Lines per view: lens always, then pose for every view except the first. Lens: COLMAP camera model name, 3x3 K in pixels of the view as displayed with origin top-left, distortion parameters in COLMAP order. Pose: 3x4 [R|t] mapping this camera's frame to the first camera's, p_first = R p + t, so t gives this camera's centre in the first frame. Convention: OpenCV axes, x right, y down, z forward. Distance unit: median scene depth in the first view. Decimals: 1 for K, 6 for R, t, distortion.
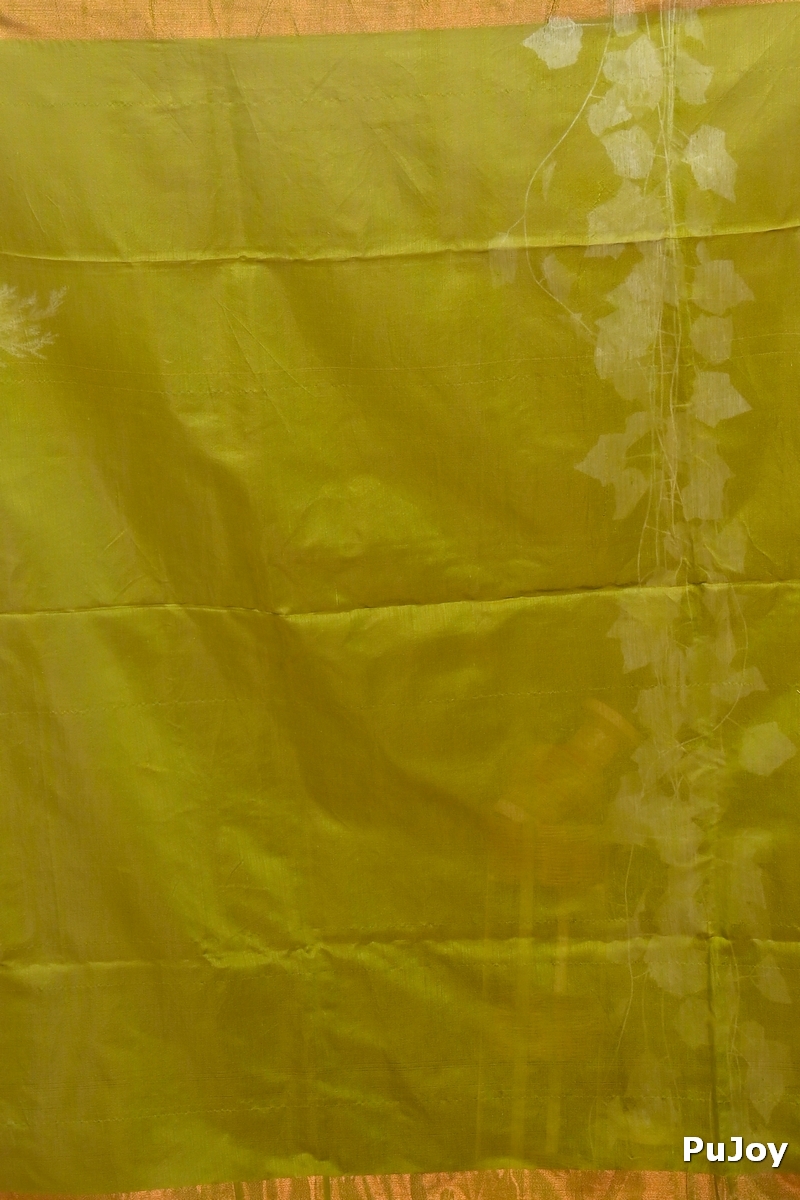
lens RADIAL K [[1440.9, 0, 399.9], [0, 1440.9, 574.8], [0, 0, 1]] dist [0.007658, 0.011179]
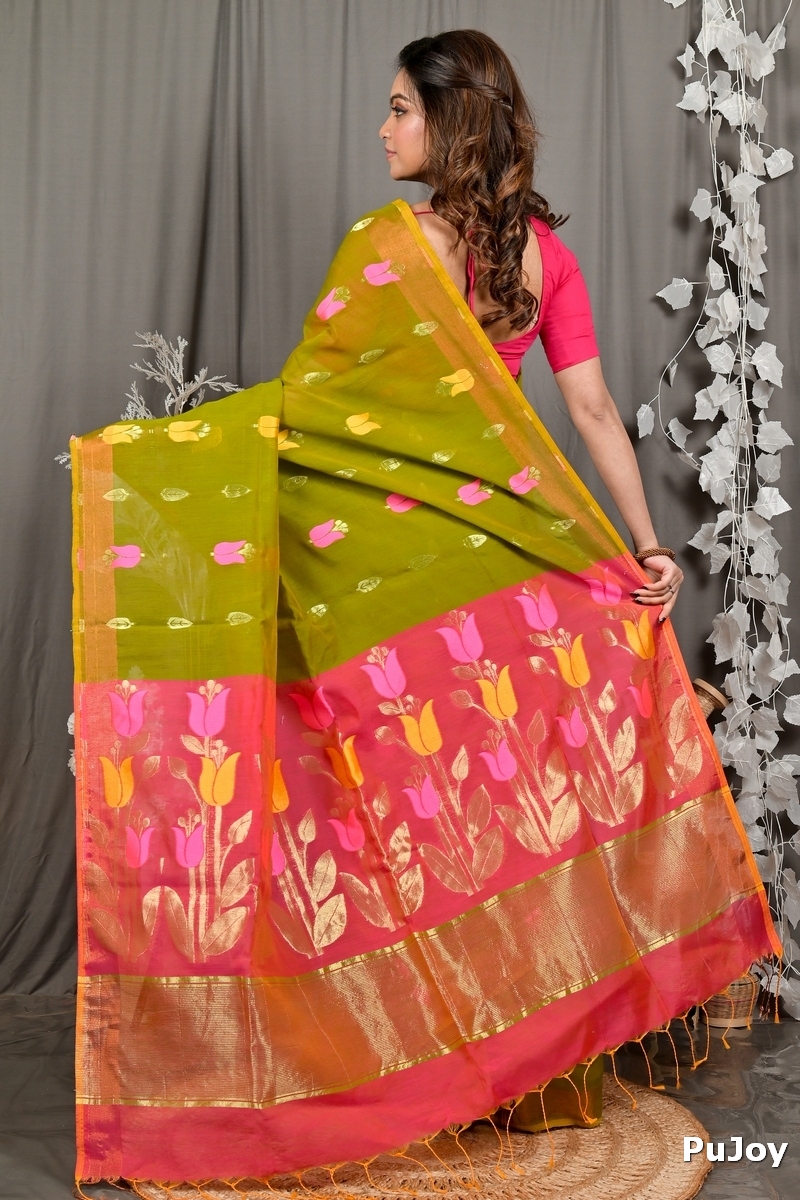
lens RADIAL K [[1563.6, 0, 394.4], [0, 1563.6, 599.0], [0, 0, 1]] dist [-0.000597, -0.056108]
pose [[0.999860, -0.004000, 0.016259, -0.254721], [0.003633, 0.999739, 0.022562, -0.051720], [-0.016345, -0.022500, 0.999613, -0.837586]]
